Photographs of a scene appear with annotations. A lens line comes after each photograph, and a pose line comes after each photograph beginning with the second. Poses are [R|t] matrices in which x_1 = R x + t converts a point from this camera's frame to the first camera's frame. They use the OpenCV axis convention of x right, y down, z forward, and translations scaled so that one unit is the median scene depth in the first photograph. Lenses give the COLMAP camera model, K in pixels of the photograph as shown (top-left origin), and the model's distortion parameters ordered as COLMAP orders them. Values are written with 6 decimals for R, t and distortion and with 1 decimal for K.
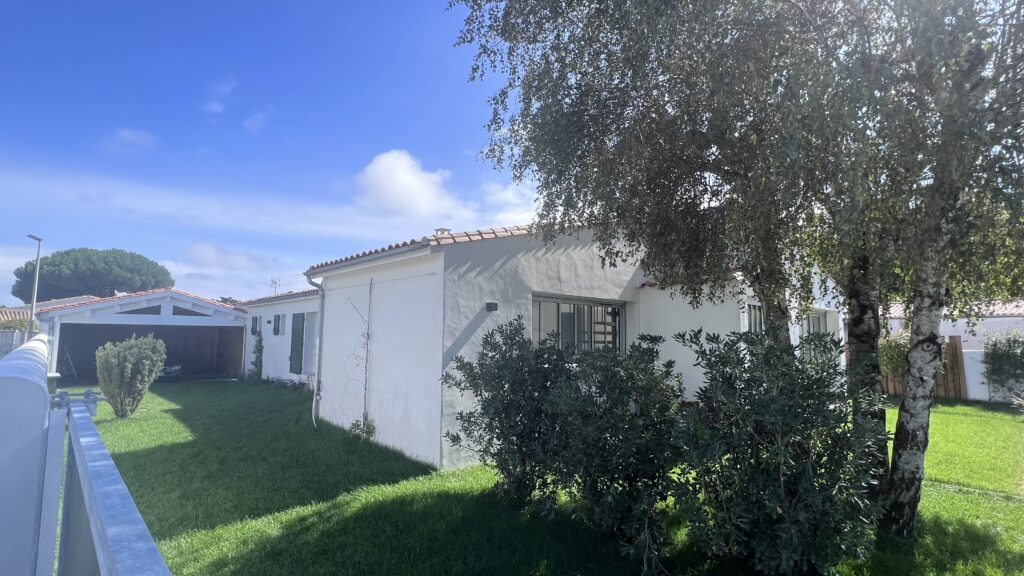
lens RADIAL K [[490.1, 0, 512.0], [0, 490.1, 288.0], [0, 0, 1]] dist [-0.010349, 0.000097]
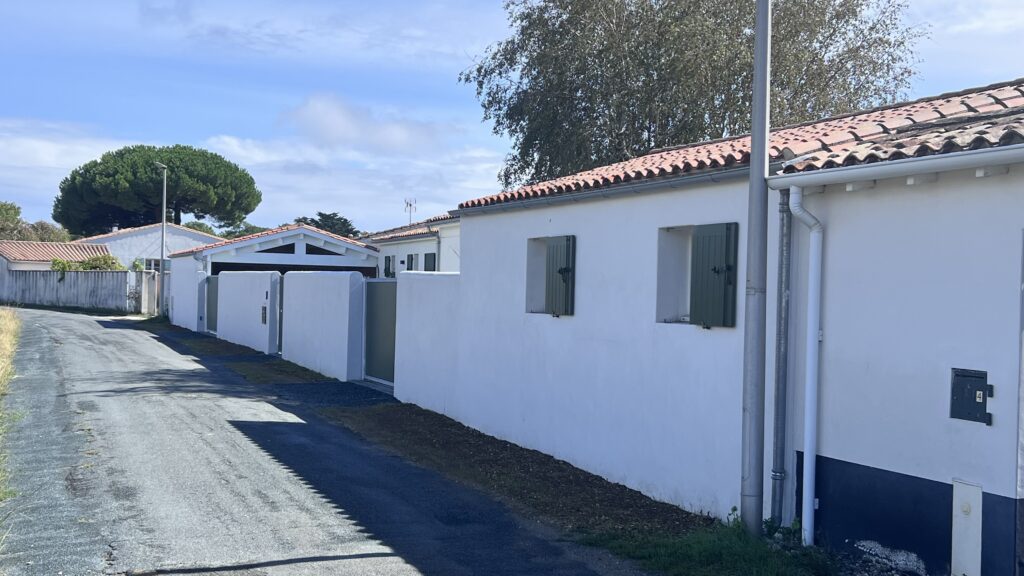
lens RADIAL K [[1160.4, 0, 512.0], [0, 1160.4, 288.0], [0, 0, 1]] dist [0.004391, 0.001285]
pose [[0.932642, 0.014769, -0.360500, 0.102542], [0.017434, 0.996150, 0.085914, -0.014070], [0.360381, -0.086412, 0.928794, -0.203322]]
